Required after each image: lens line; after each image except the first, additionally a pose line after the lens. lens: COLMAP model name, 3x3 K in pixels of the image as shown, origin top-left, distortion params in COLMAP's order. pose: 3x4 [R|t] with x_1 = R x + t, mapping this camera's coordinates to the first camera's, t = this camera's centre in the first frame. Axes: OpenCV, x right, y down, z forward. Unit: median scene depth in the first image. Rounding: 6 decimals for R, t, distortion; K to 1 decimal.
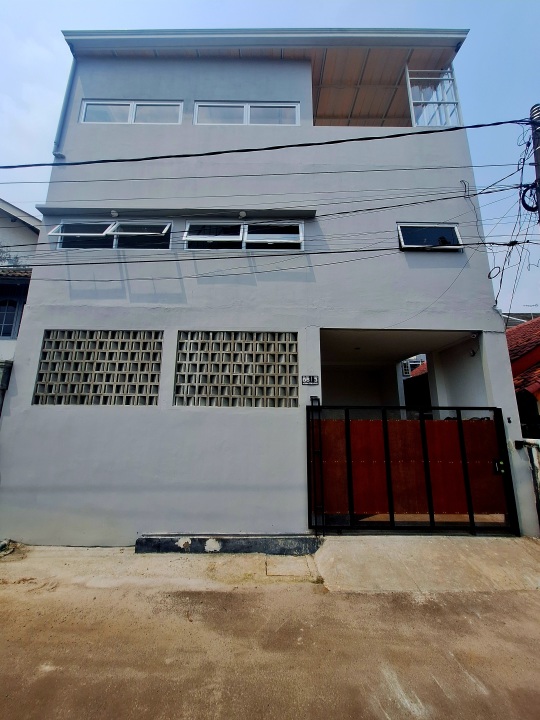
lens RADIAL K [[283.3, 0, 265.6], [0, 283.3, 359.0], [0, 0, 1]] dist [-0.001943, 0.000261]
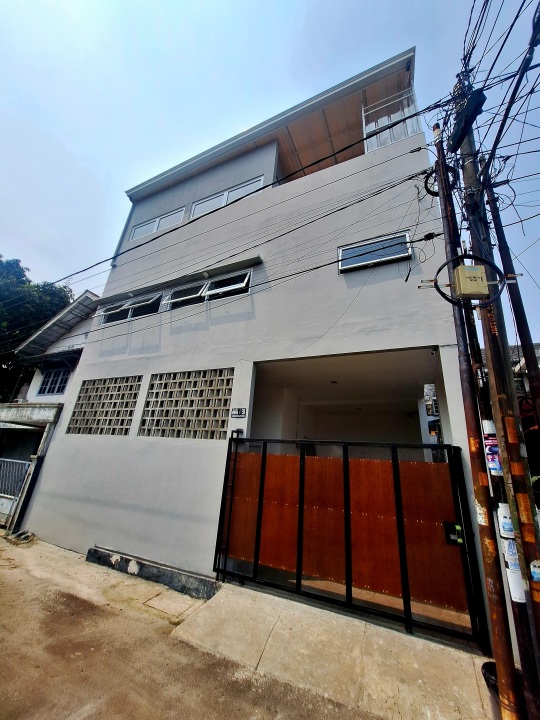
lens RADIAL K [[283.3, 0, 265.6], [0, 283.3, 359.0], [0, 0, 1]] dist [-0.001943, 0.000261]
pose [[0.903679, -0.097181, -0.417037, 0.768296], [0.018344, 0.981799, -0.189037, 0.089057], [0.427818, 0.163178, 0.889013, 0.124148]]
